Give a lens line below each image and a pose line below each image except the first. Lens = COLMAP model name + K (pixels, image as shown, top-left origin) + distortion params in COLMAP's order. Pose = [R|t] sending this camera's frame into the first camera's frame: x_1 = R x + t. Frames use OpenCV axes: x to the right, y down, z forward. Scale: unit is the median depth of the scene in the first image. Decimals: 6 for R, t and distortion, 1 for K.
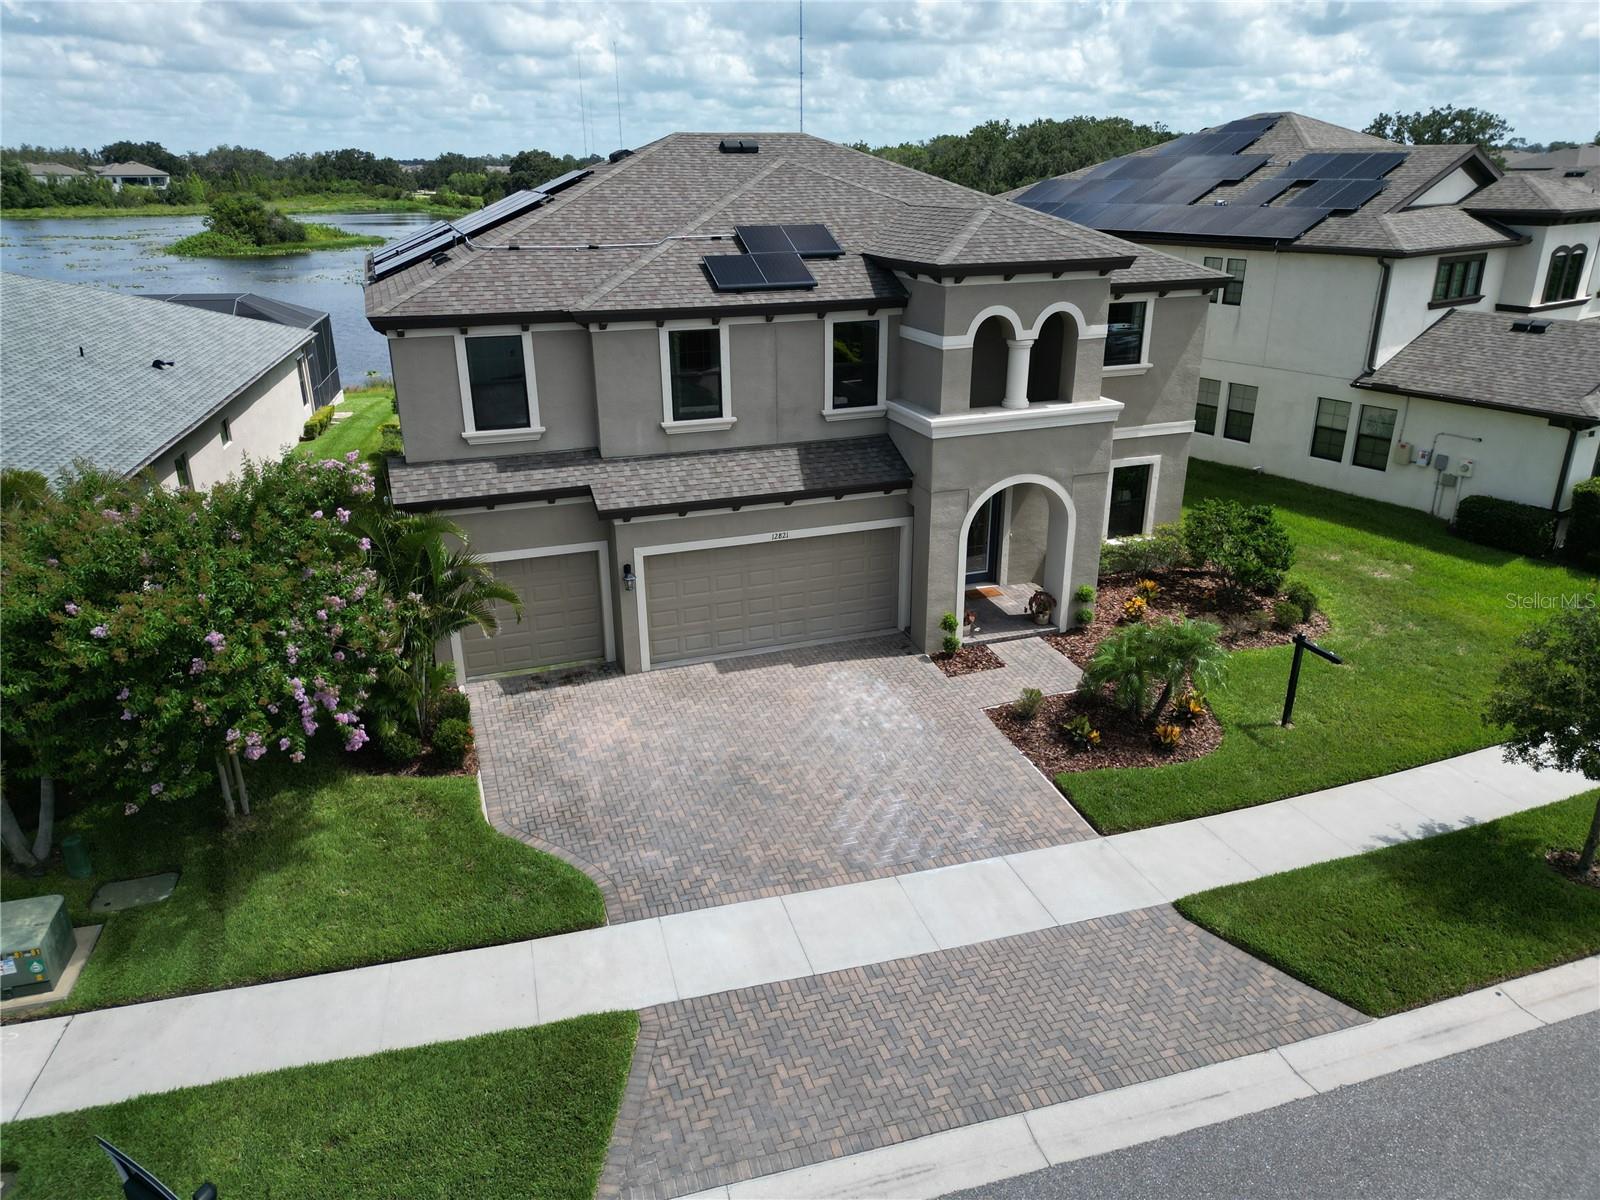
lens RADIAL K [[1121.5, 0, 798.9], [0, 1121.5, 599.6], [0, 0, 1]] dist [0.061808, -0.051367]
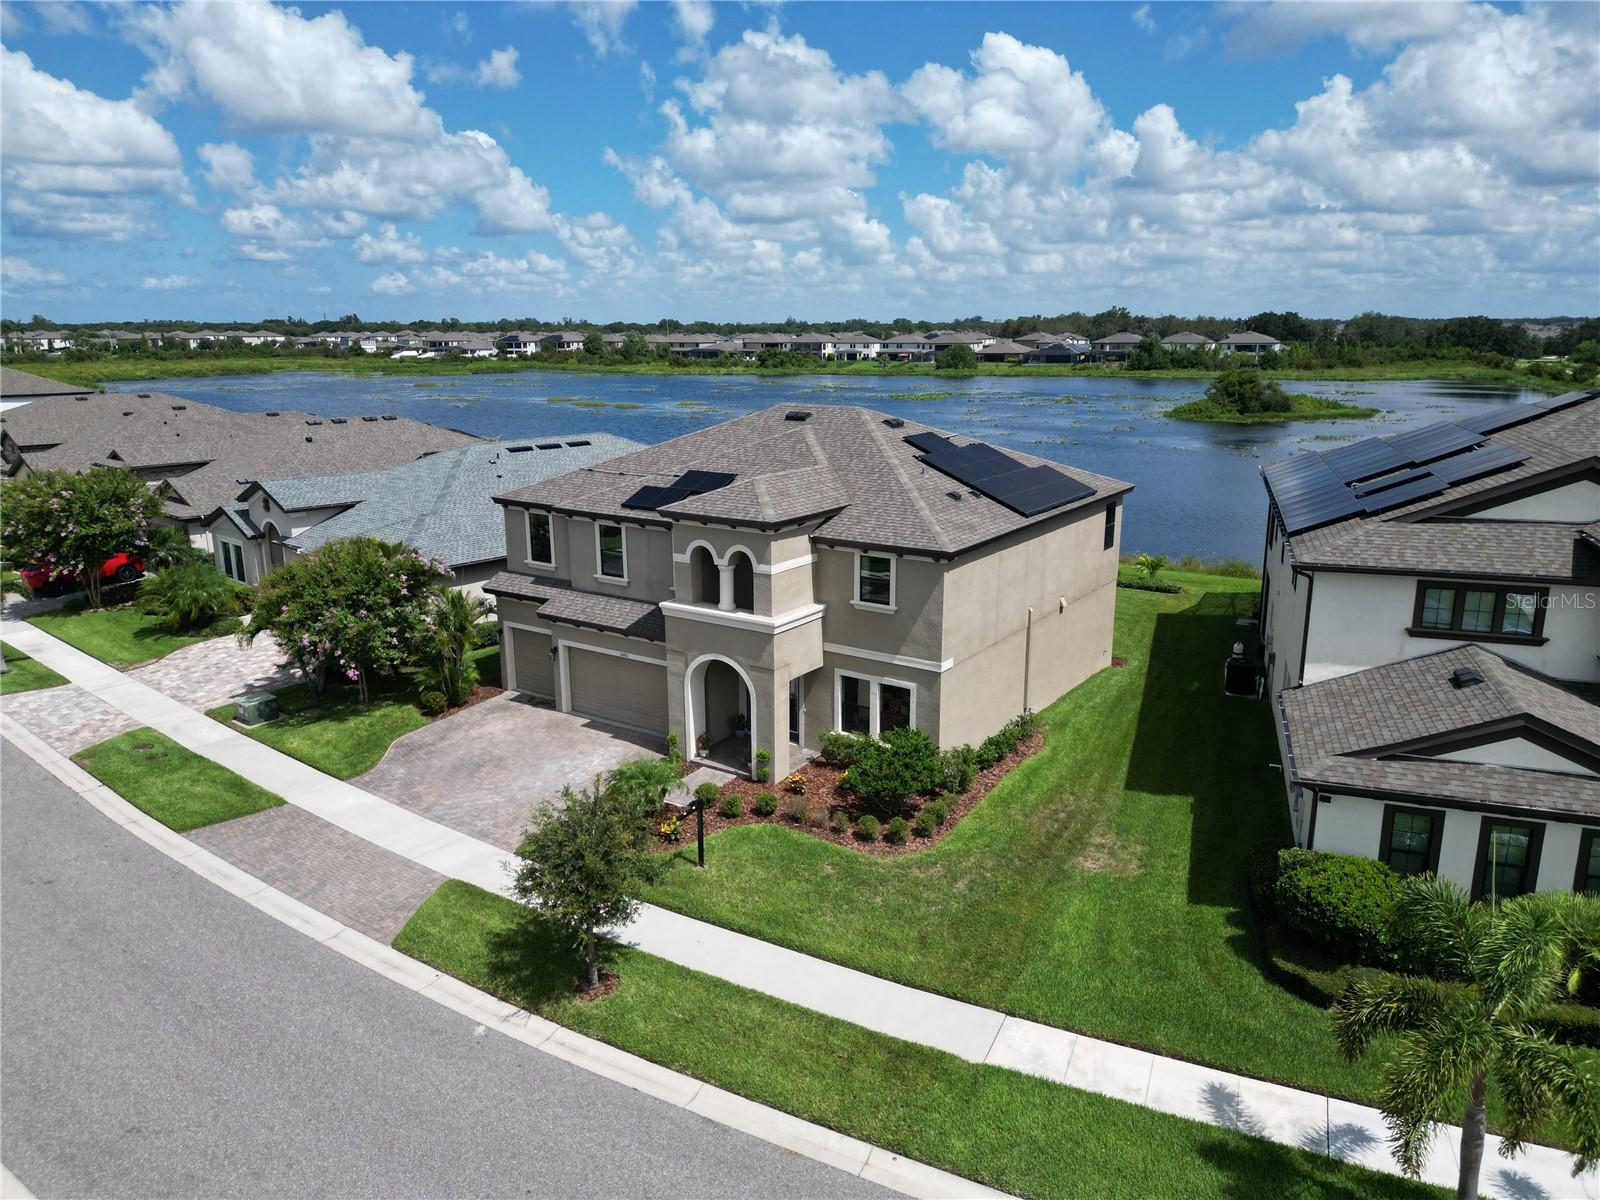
lens RADIAL K [[1117.4, 0, 800.0], [0, 1117.4, 600.0], [0, 0, 1]] dist [0.084711, -0.097249]
pose [[0.591831, 0.195869, -0.781903, 1.397900], [-0.291814, 0.956293, 0.018677, -0.239988], [0.751386, 0.217116, 0.623121, 0.166984]]
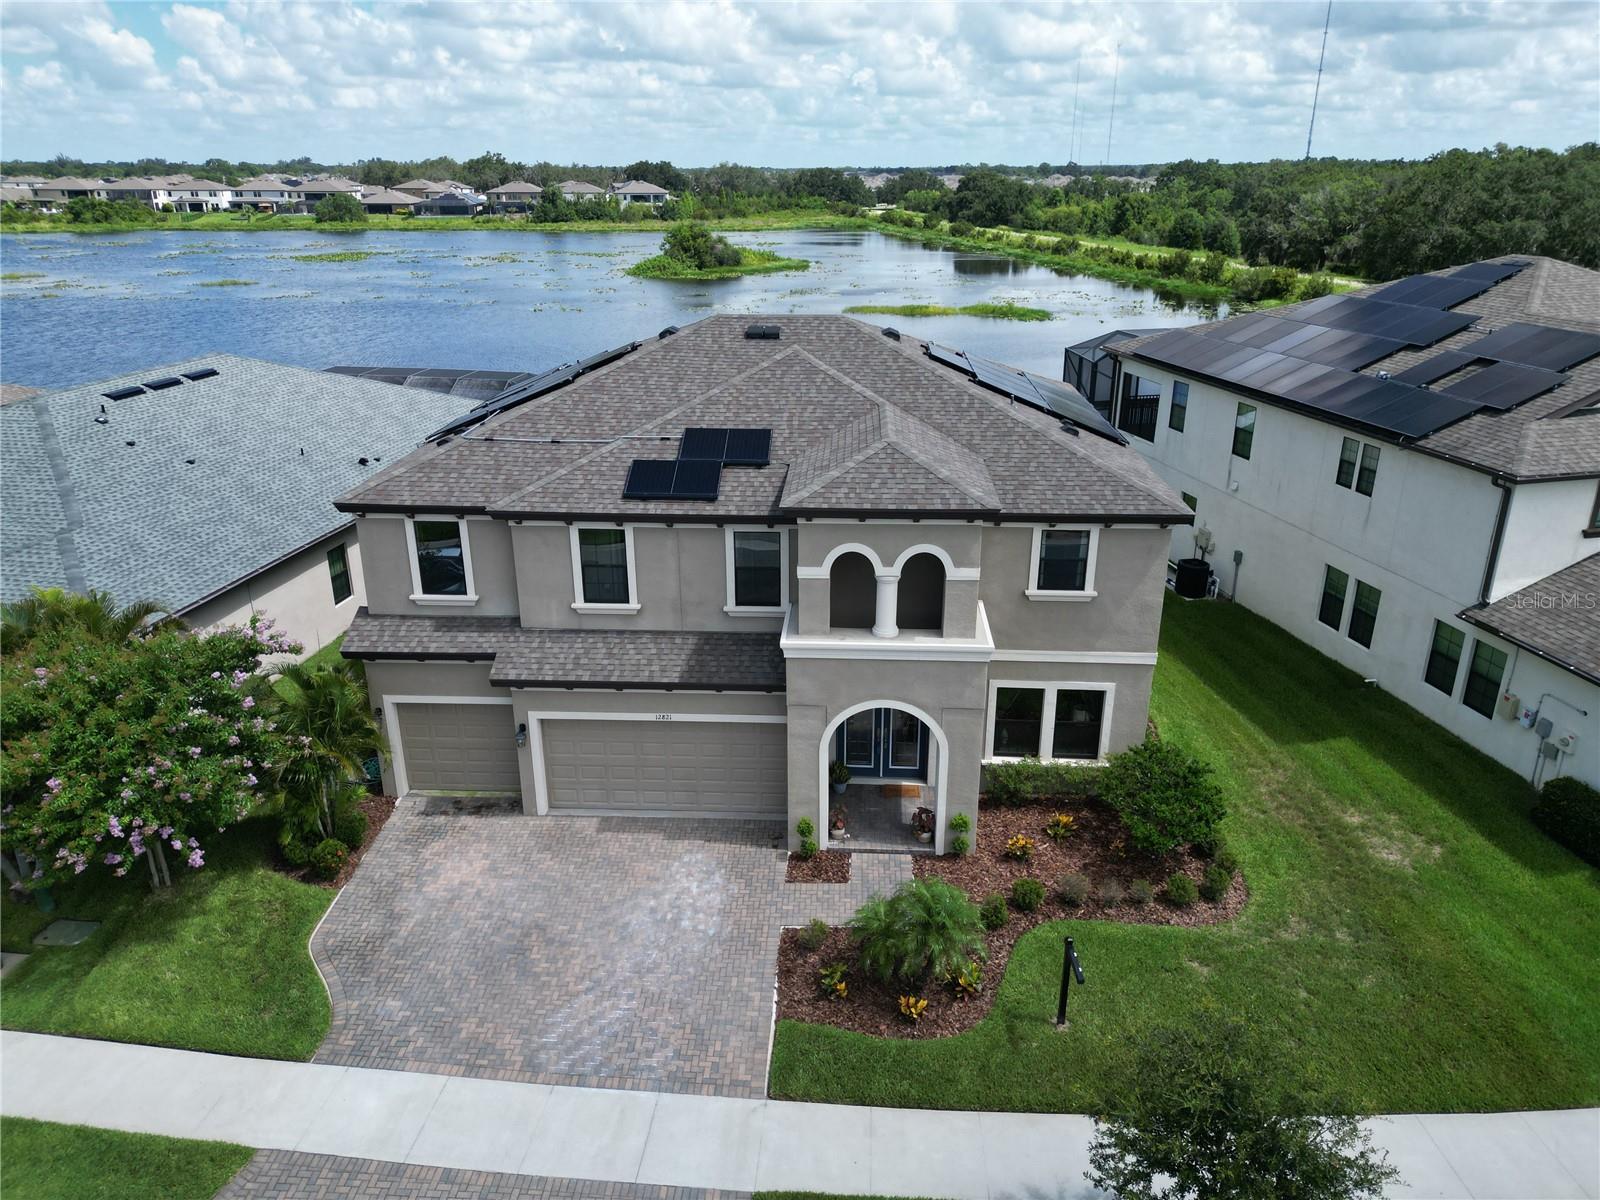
lens RADIAL K [[1124.9, 0, 797.9], [0, 1124.9, 595.2], [0, 0, 1]] dist [0.061524, -0.049914]
pose [[0.923036, 0.140488, -0.358146, 0.484249], [-0.143371, 0.989494, 0.018638, -0.216143], [0.357001, 0.034144, 0.933480, 0.020984]]
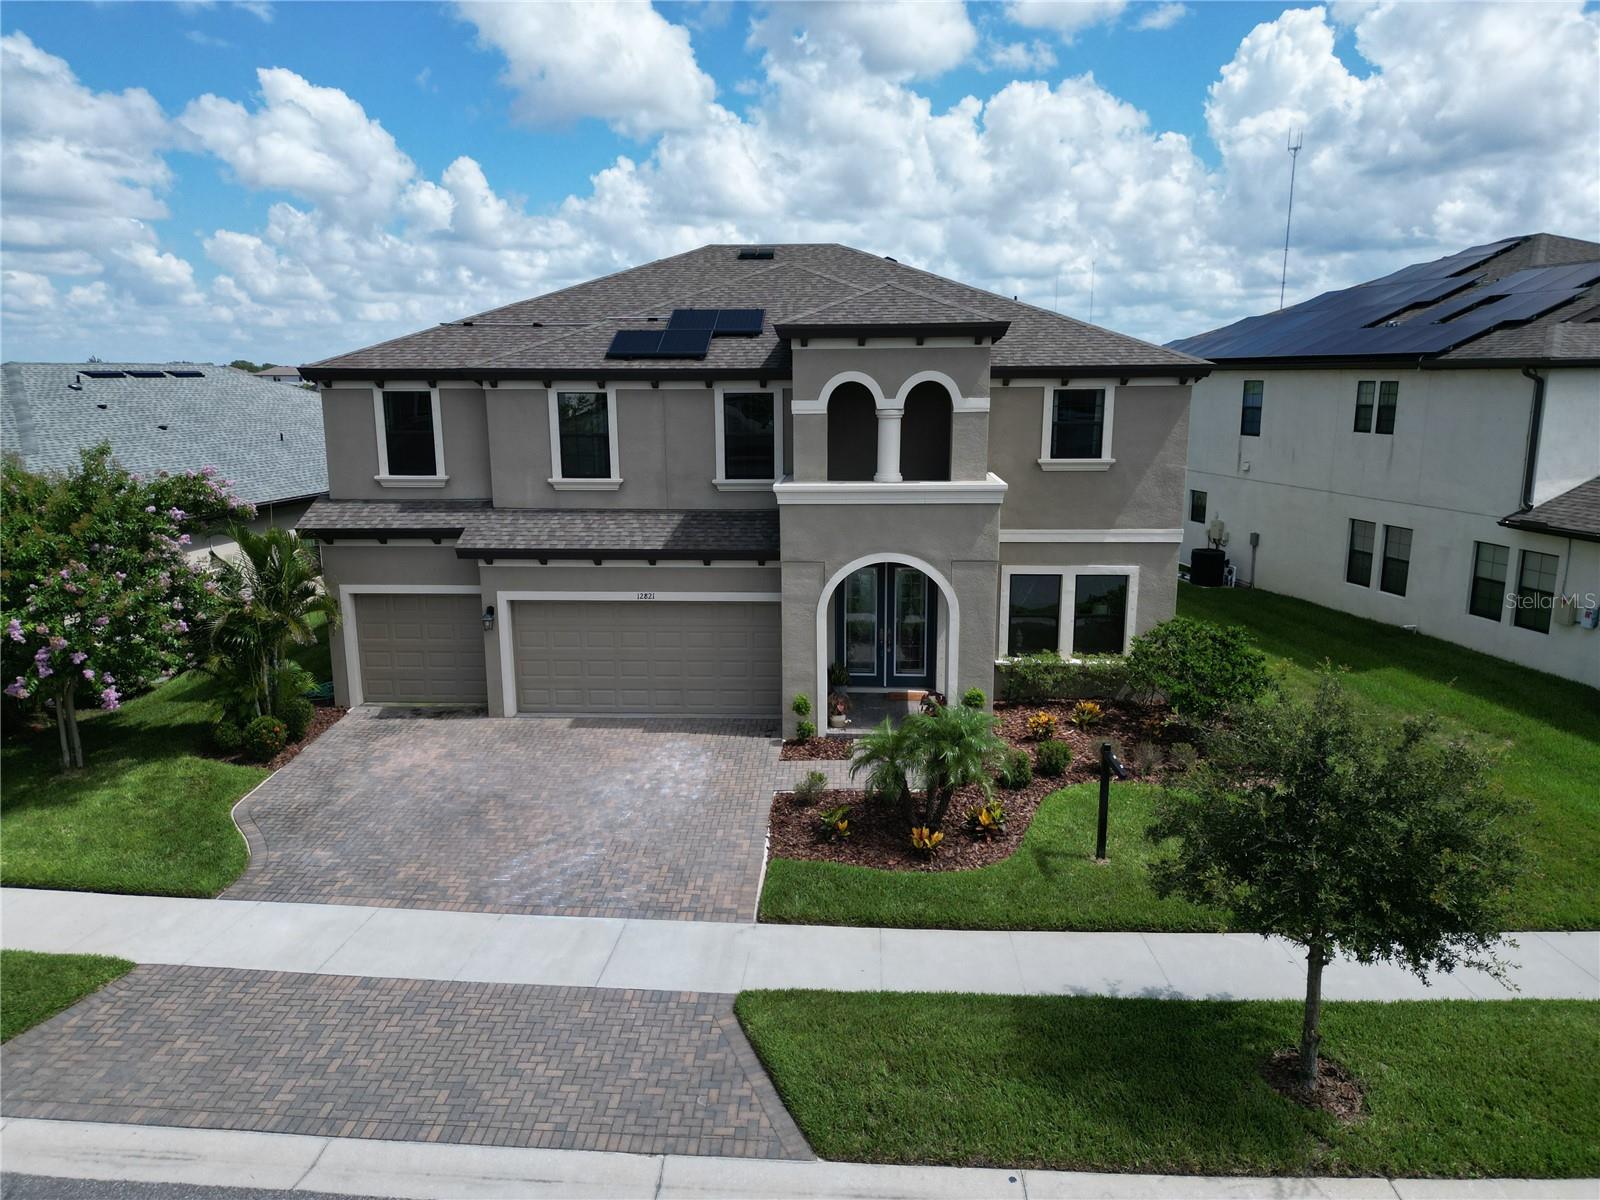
lens RADIAL K [[1121.5, 0, 798.9], [0, 1121.5, 599.6], [0, 0, 1]] dist [0.061808, -0.051367]
pose [[0.924087, 0.077988, -0.374140, 0.485824], [-0.139573, 0.980206, -0.140410, 0.067008], [0.355784, 0.181971, 0.916681, 0.139149]]
